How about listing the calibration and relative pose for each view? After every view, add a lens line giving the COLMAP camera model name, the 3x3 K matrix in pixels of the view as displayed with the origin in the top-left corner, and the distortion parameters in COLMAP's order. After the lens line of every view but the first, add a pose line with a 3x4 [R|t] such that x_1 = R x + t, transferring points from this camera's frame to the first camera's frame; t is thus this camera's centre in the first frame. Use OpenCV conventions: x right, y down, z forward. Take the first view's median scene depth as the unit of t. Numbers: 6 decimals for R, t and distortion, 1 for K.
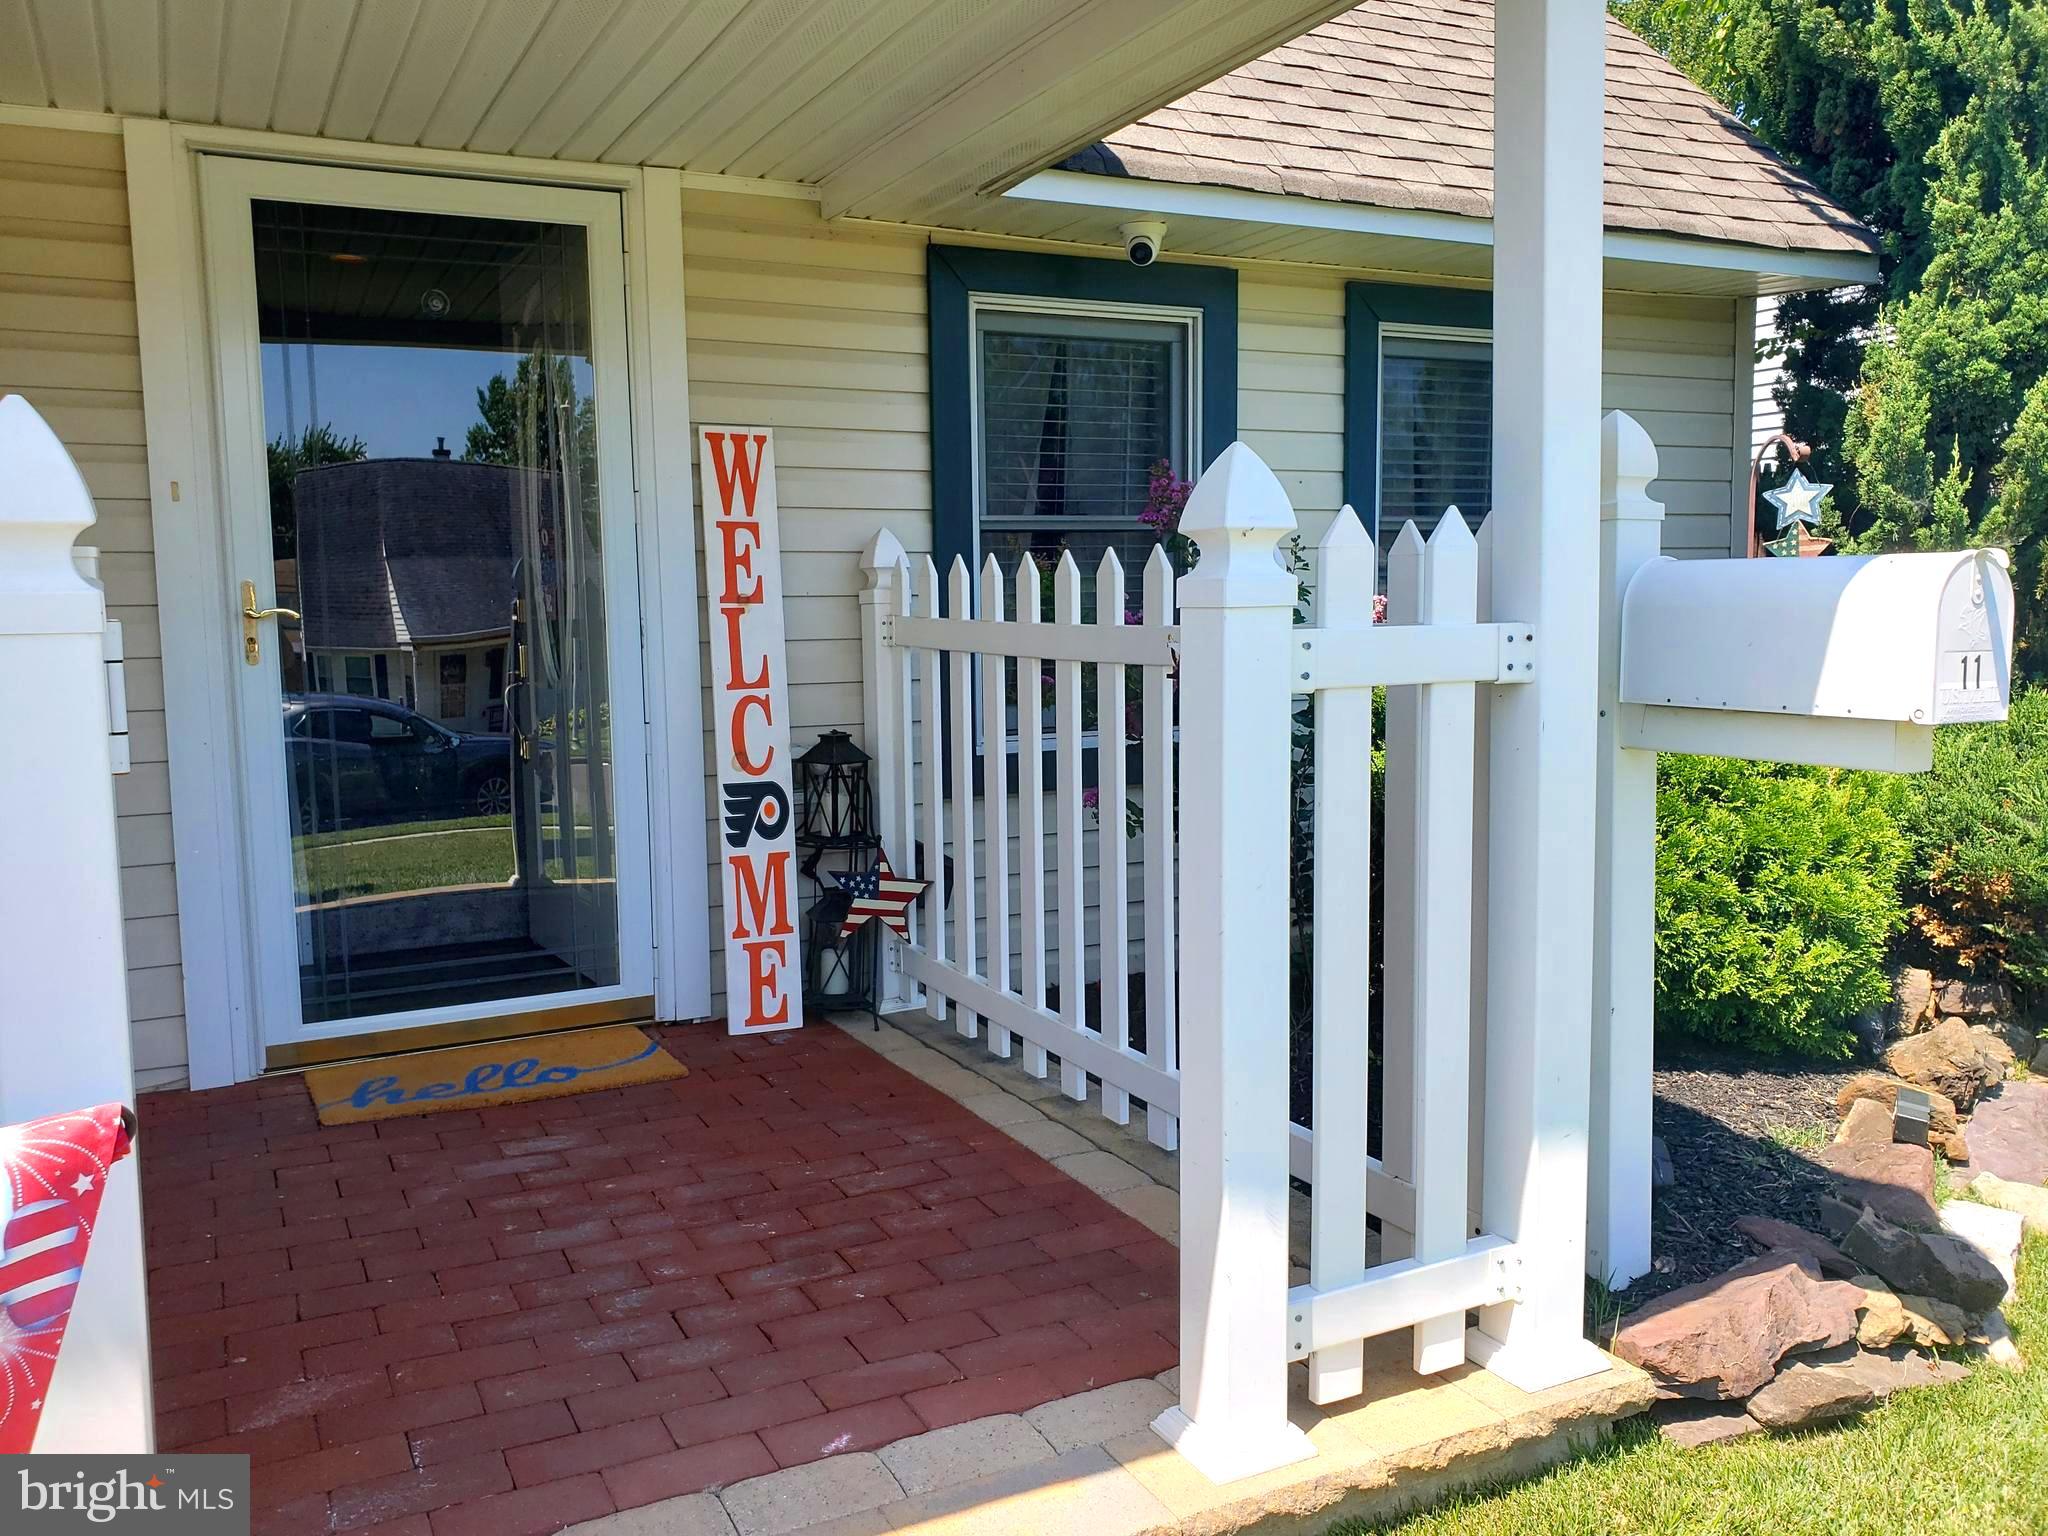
lens RADIAL K [[1641.1, 0, 1020.5], [0, 1641.1, 780.5], [0, 0, 1]] dist [0.058917, -0.043141]
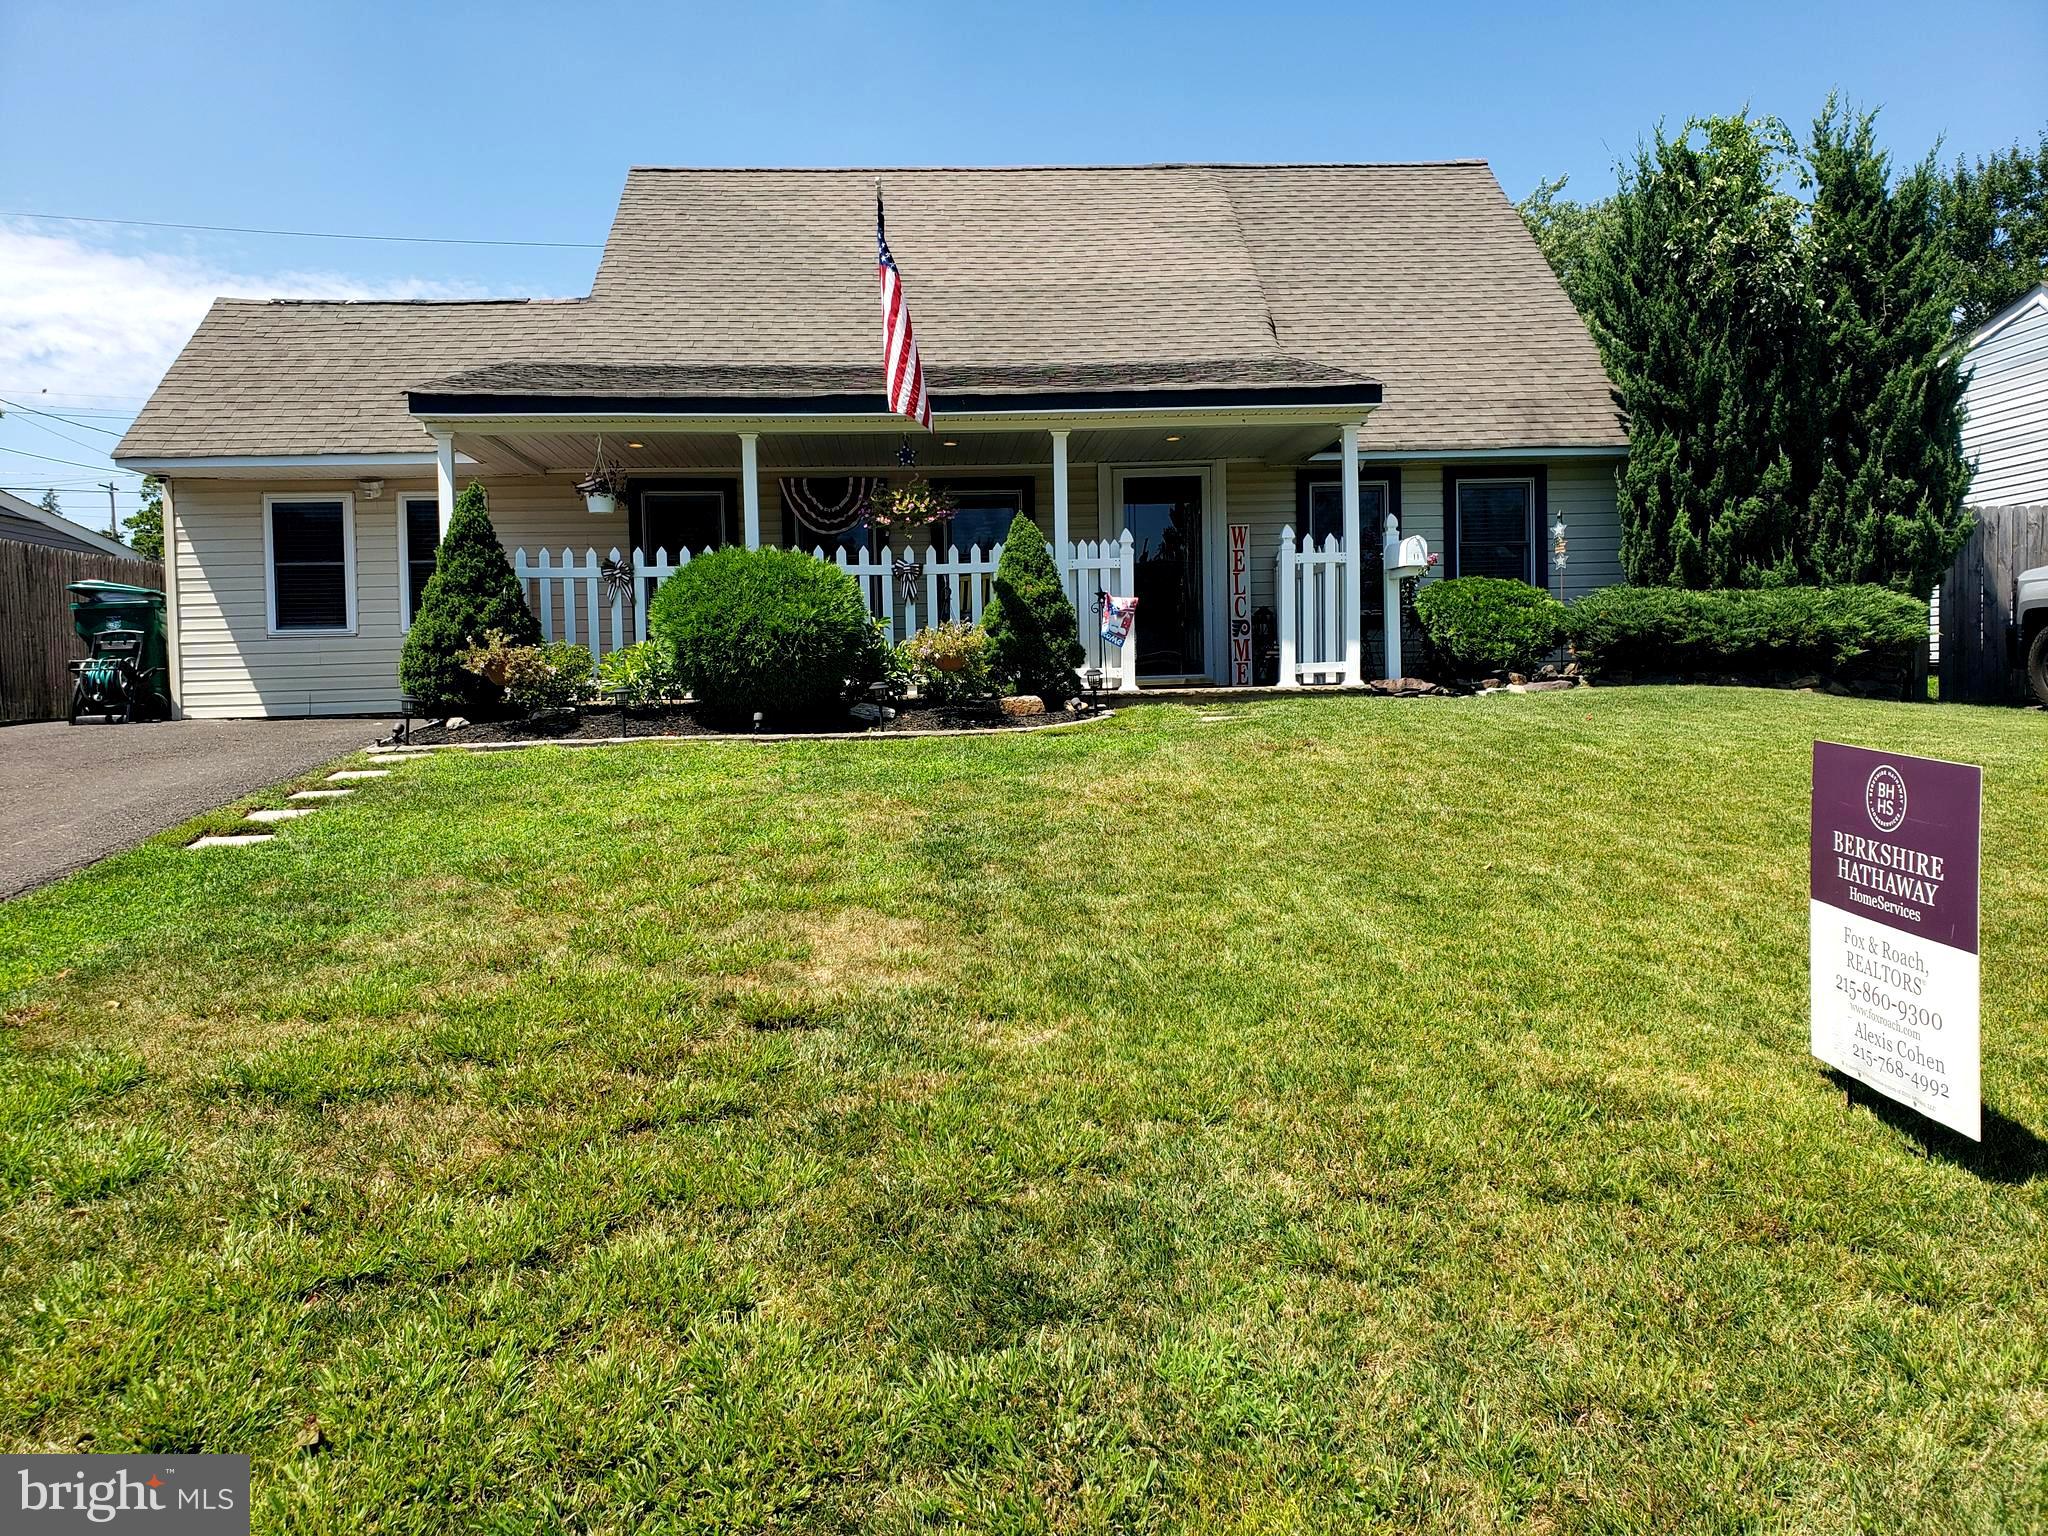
lens RADIAL K [[1641.1, 0, 1015.4], [0, 1641.1, 765.5], [0, 0, 1]] dist [0.058917, -0.043141]
pose [[0.921763, 0.006847, -0.387692, 0.807413], [-0.030578, 0.998014, -0.055078, 0.548619], [0.386545, 0.062623, 0.920142, -2.581729]]
